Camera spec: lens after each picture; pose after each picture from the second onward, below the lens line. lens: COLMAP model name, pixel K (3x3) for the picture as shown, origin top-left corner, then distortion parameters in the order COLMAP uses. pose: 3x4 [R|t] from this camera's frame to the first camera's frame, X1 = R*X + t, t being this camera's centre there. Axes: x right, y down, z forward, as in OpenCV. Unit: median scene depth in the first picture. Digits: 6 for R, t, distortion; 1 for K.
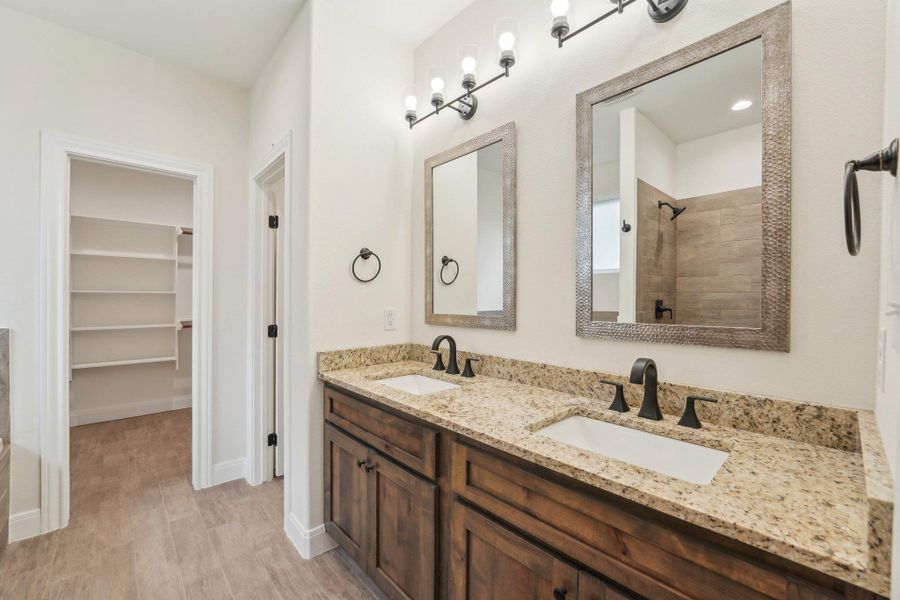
lens RADIAL K [[370.2, 0, 451.0], [0, 370.2, 300.5], [0, 0, 1]] dist [-0.011391, 0.000971]
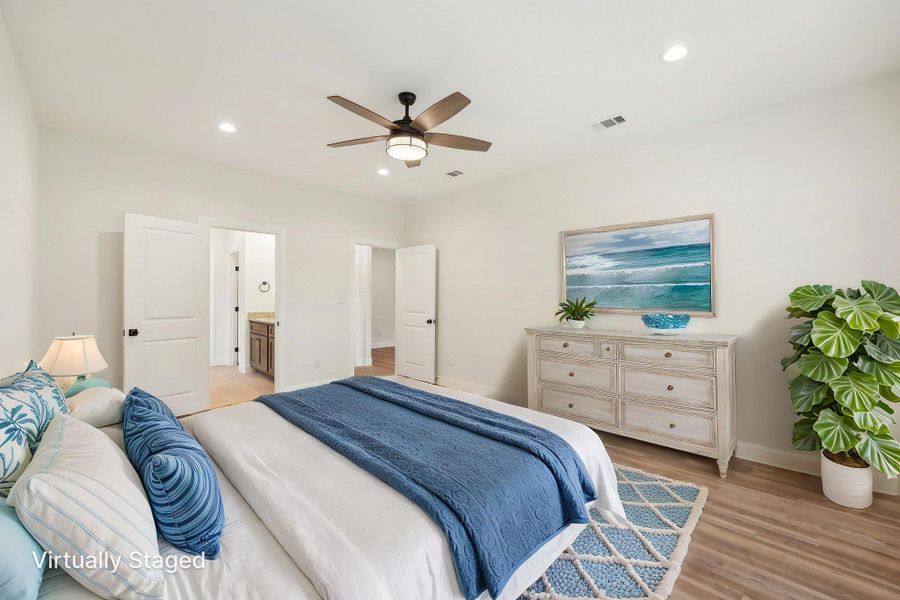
lens RADIAL K [[370.2, 0, 449.1], [0, 370.2, 299.0], [0, 0, 1]] dist [-0.011391, 0.000971]
pose [[0.999058, 0.002761, 0.043306, 1.244631], [-0.002779, 0.999996, 0.000360, 0.007458], [-0.043305, -0.000480, 0.999062, -2.300414]]
